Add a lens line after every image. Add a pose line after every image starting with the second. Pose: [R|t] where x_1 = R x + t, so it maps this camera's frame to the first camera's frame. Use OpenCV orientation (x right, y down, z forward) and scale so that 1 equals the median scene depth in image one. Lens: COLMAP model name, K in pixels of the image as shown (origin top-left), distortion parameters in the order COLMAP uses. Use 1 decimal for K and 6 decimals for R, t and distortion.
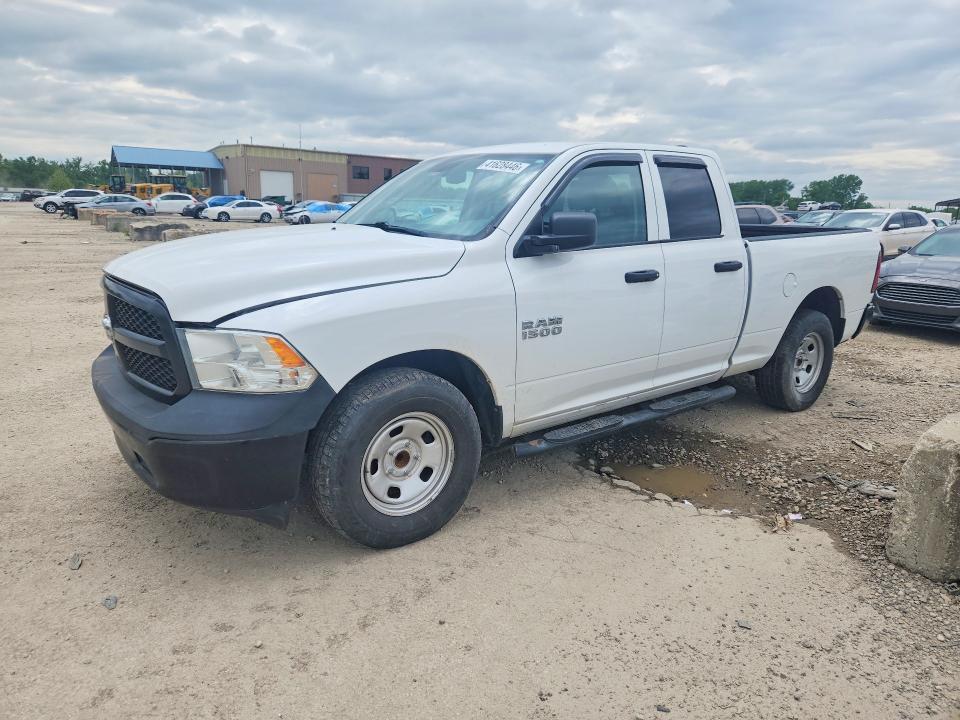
lens RADIAL K [[725.8, 0, 480.0], [0, 725.8, 360.0], [0, 0, 1]] dist [0.066882, -0.071186]
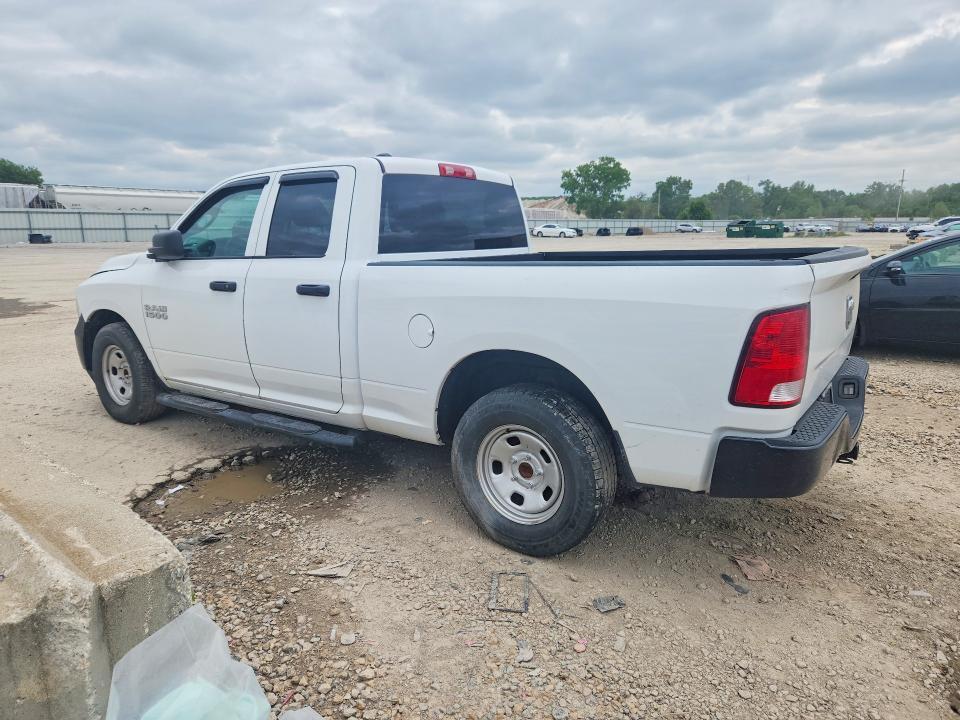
lens RADIAL K [[709.7, 0, 480.0], [0, 709.7, 360.0], [0, 0, 1]] dist [-0.050595, 0.002892]
pose [[0.234673, 0.168987, -0.957273, 1.294390], [-0.193589, 0.973172, 0.124336, -0.203921], [0.952603, 0.156140, 0.261091, 1.049305]]
